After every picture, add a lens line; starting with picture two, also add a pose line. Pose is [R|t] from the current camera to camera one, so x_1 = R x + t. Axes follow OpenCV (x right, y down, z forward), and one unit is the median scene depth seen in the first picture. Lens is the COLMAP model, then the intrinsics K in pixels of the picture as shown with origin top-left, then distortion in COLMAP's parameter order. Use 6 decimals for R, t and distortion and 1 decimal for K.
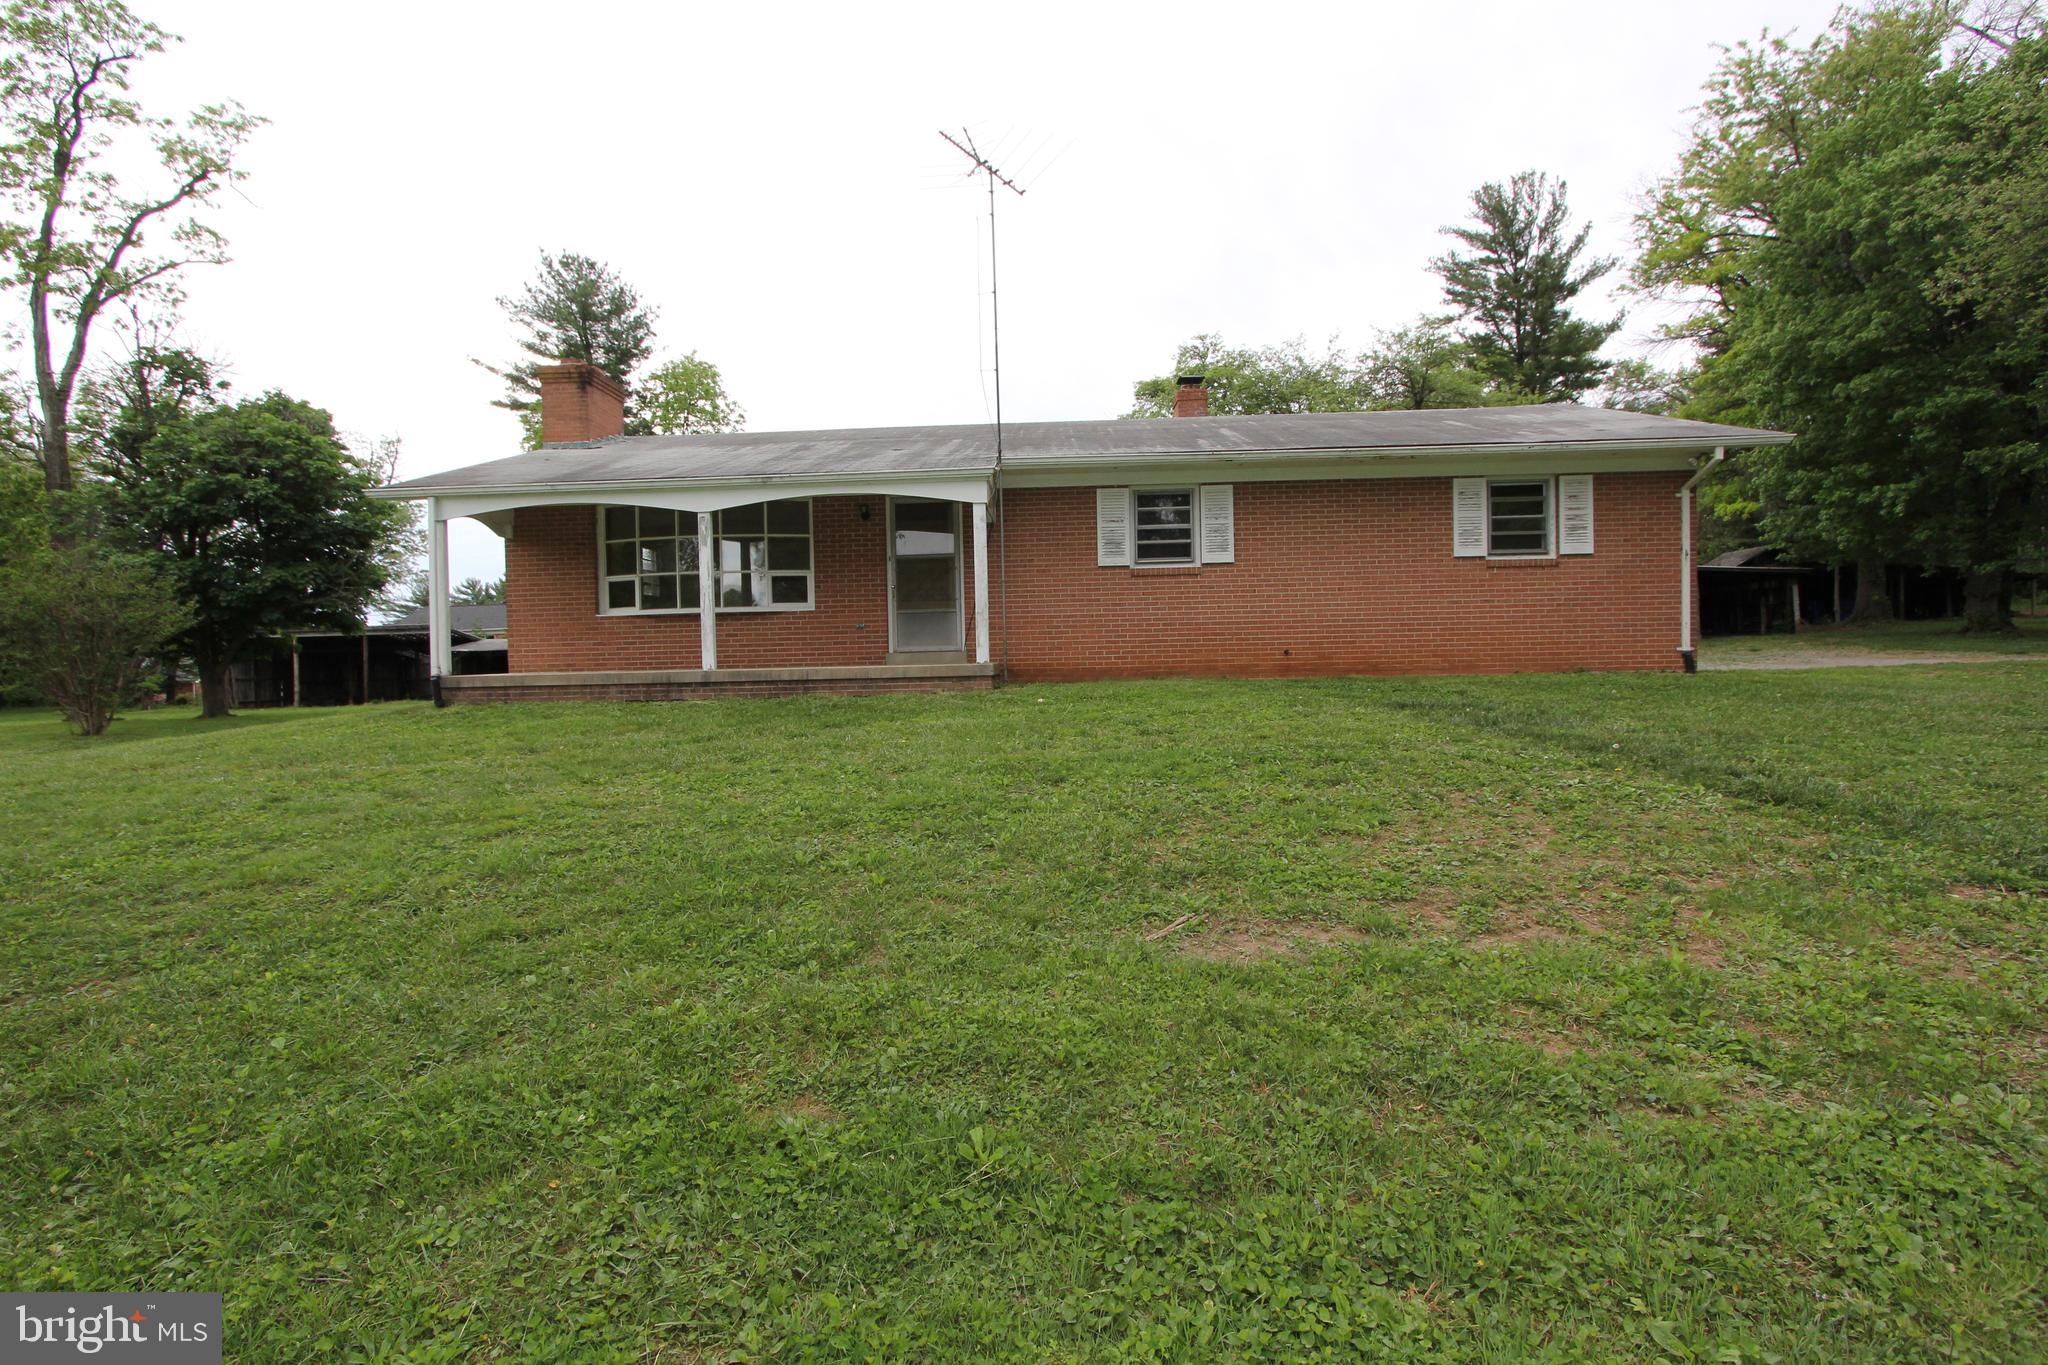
lens RADIAL K [[953.9, 0, 1026.9], [0, 953.9, 679.9], [0, 0, 1]] dist [-0.025453, 0.006411]
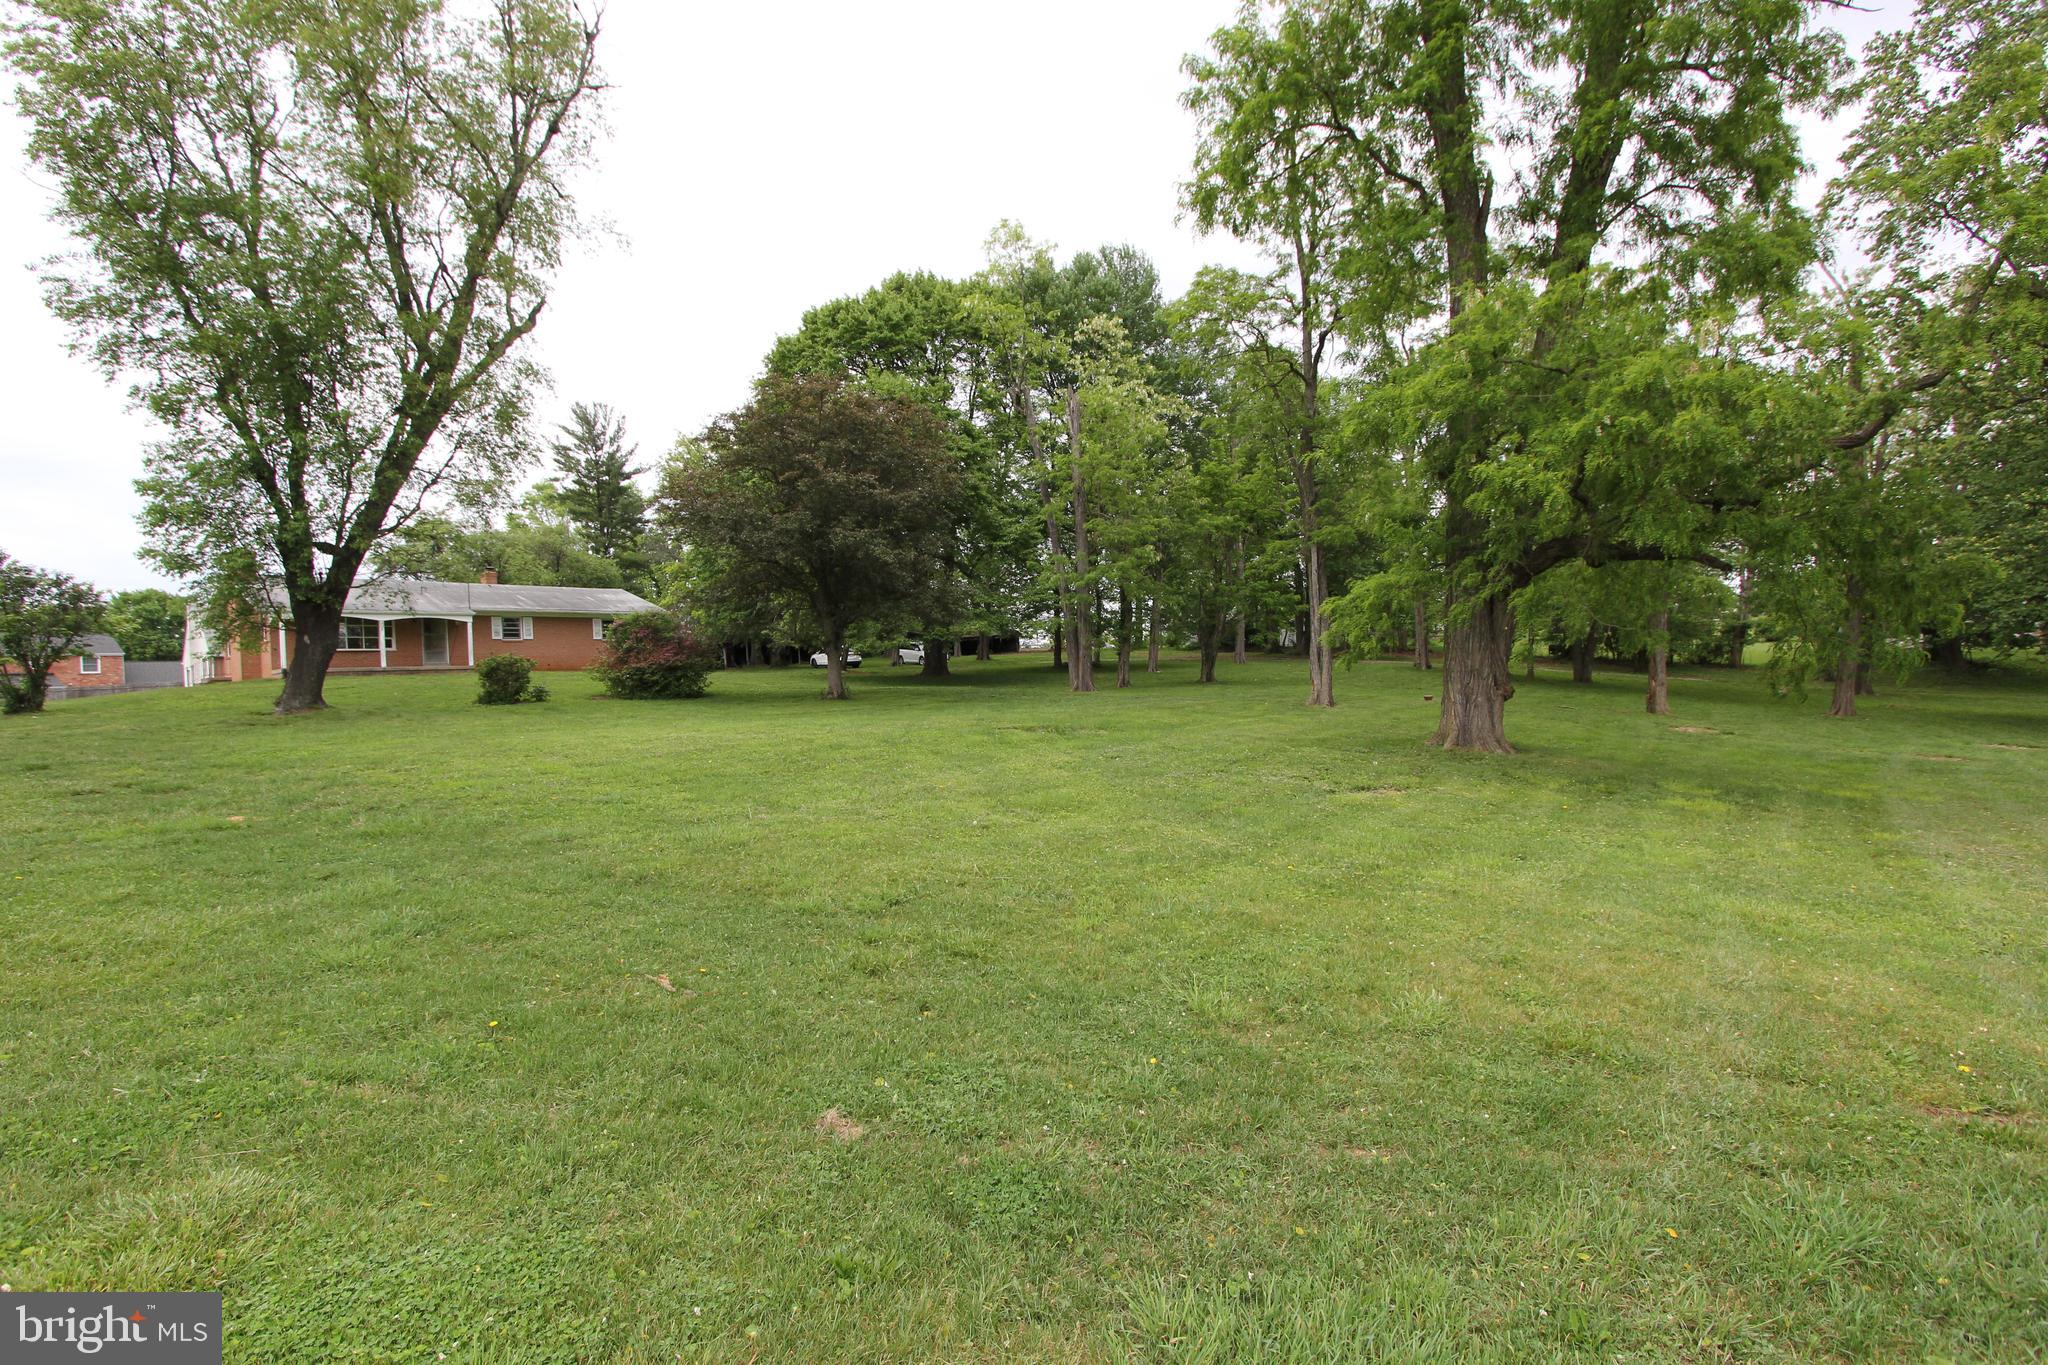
lens RADIAL K [[953.9, 0, 1009.9], [0, 953.9, 686.4], [0, 0, 1]] dist [-0.025453, 0.006411]
pose [[0.631614, -0.008978, 0.775231, -0.331382], [0.049645, 0.998349, -0.028886, 0.057745], [-0.773692, 0.056731, 0.631017, -0.615078]]
